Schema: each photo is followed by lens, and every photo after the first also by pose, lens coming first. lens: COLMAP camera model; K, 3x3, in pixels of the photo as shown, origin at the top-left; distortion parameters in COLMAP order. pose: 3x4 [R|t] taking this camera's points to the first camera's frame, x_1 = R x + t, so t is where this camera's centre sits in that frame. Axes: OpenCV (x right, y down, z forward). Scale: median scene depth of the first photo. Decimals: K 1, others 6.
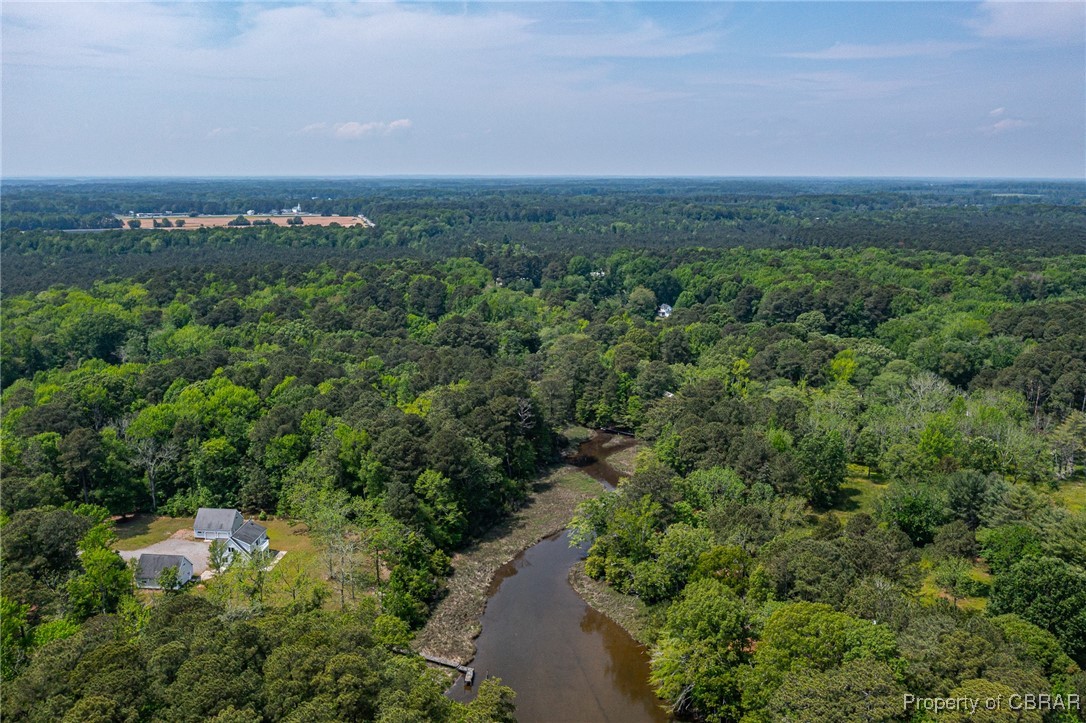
lens RADIAL K [[859.3, 0, 534.4], [0, 859.3, 360.5], [0, 0, 1]] dist [-0.016681, 0.003979]
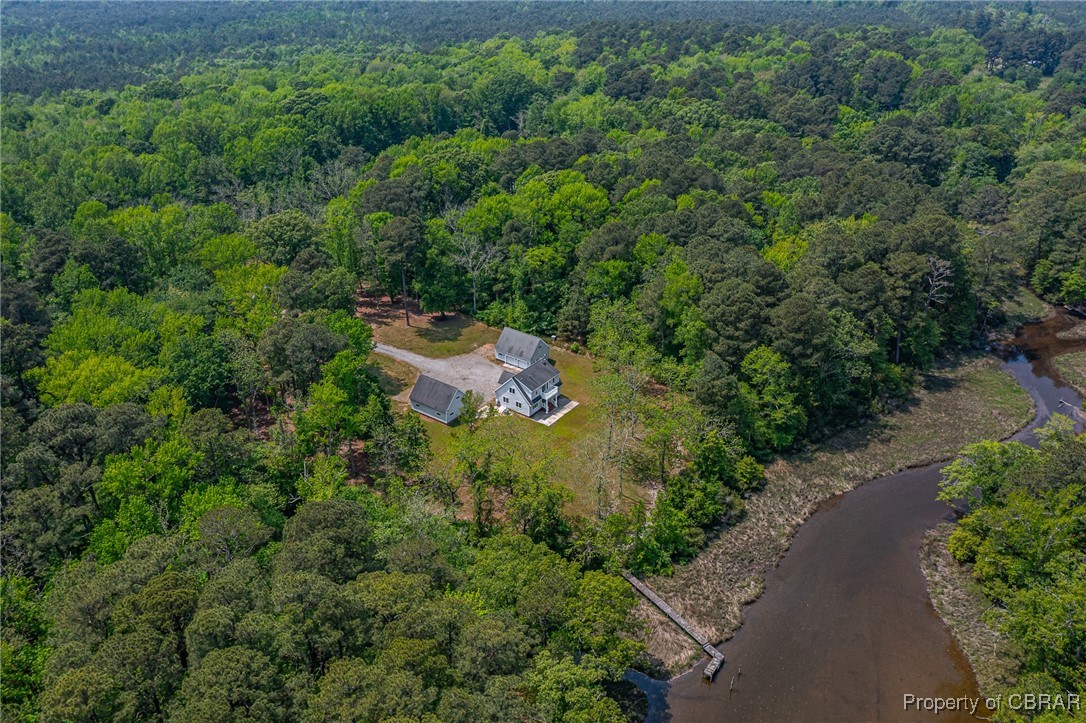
lens RADIAL K [[859.3, 0, 534.4], [0, 859.3, 360.5], [0, 0, 1]] dist [-0.016681, 0.003979]
pose [[0.860201, 0.236541, -0.451776, 0.041849], [-0.108188, 0.950398, 0.291615, -0.052991], [0.498346, -0.201971, 0.843125, 0.239965]]
